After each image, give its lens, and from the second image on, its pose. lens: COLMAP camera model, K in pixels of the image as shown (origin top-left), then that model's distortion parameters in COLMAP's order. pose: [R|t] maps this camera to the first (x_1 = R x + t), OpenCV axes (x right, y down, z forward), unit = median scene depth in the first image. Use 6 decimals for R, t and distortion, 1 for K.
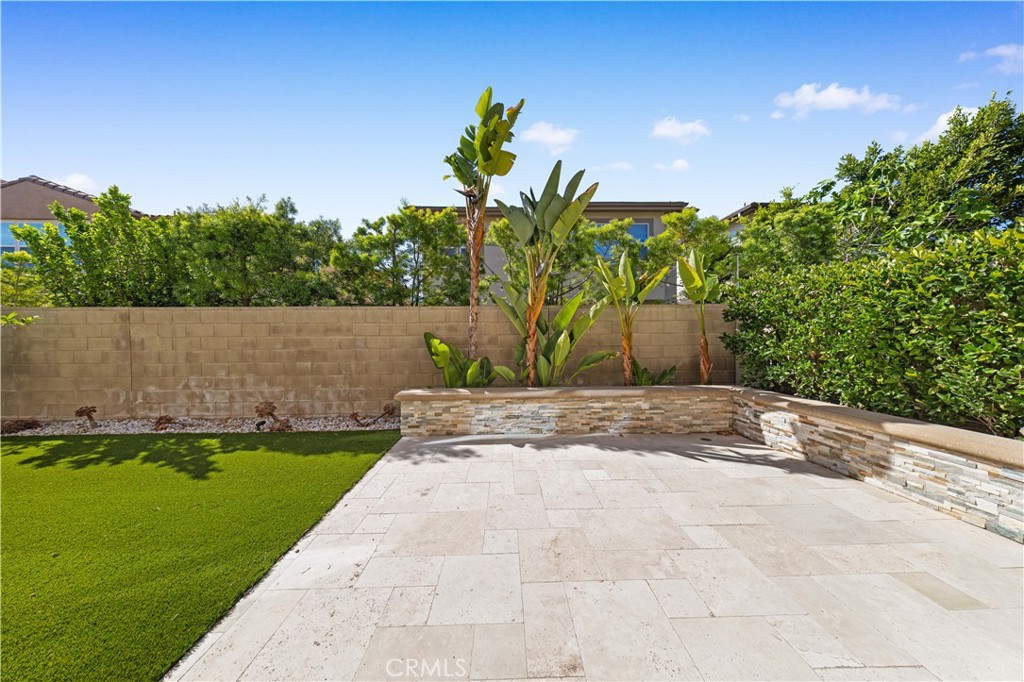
lens RADIAL K [[303.1, 0, 508.1], [0, 303.1, 336.6], [0, 0, 1]] dist [-0.000878, -0.000044]
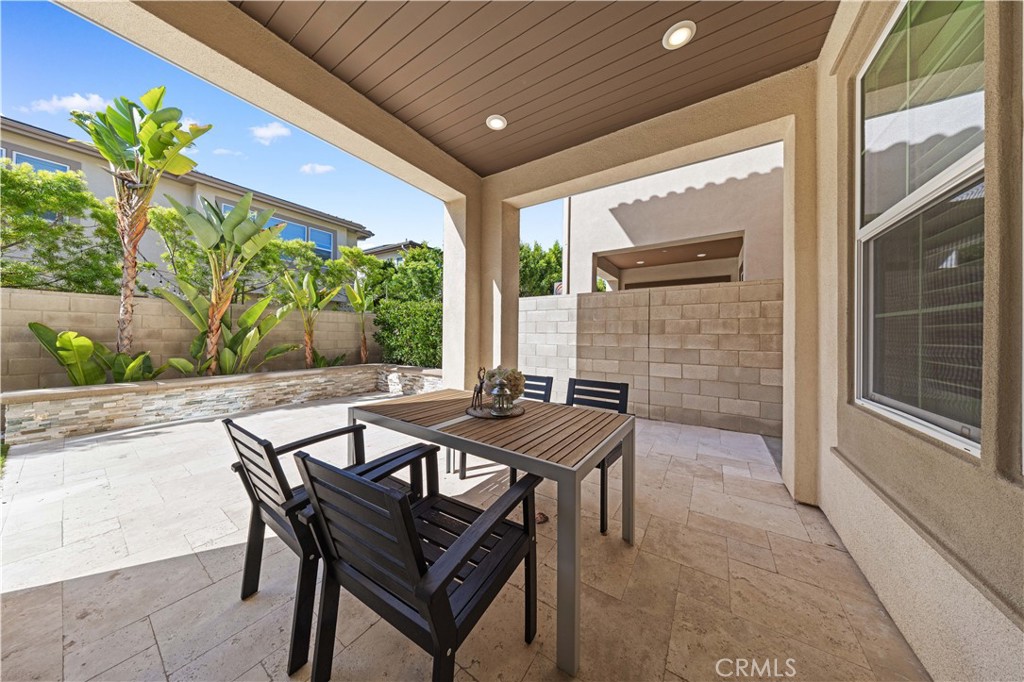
lens RADIAL K [[303.1, 0, 508.3], [0, 303.1, 338.4], [0, 0, 1]] dist [-0.000878, -0.000044]
pose [[0.581697, 0.007581, 0.813370, -0.201571], [-0.021535, 0.999750, 0.006083, -0.004594], [-0.813120, -0.021054, 0.581715, -0.541843]]
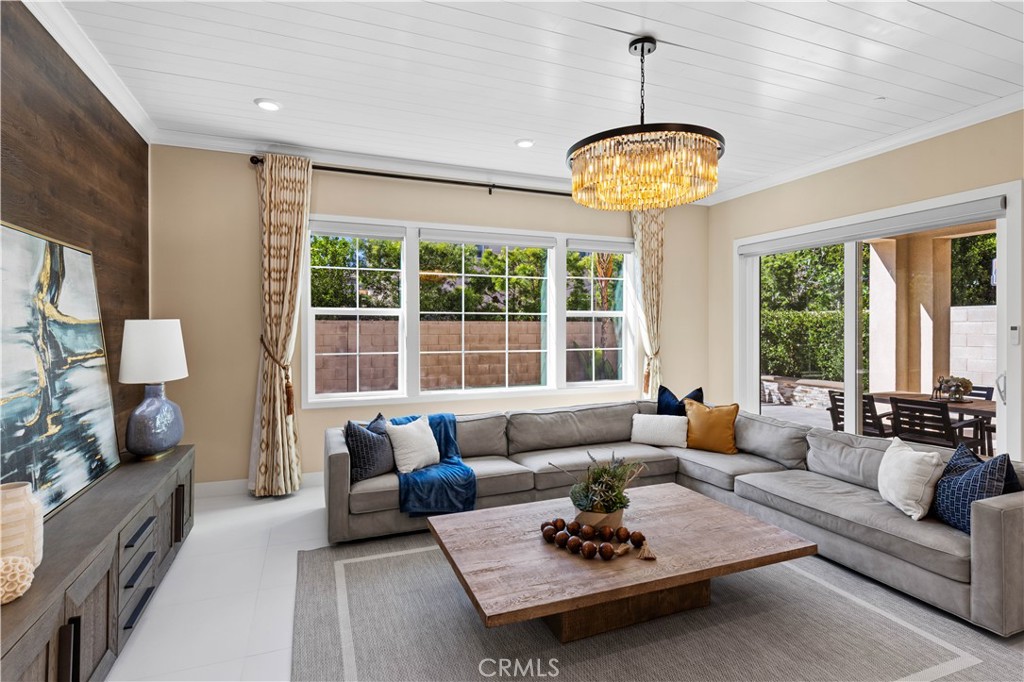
lens RADIAL K [[519.9, 0, 510.8], [0, 519.9, 337.5], [0, 0, 1]] dist [0.026730, 0.000869]
pose [[0.935430, 0.001283, 0.353508, -1.439668], [-0.009431, 0.999728, 0.021328, -0.083557], [-0.353385, -0.023284, 0.935188, -1.172073]]
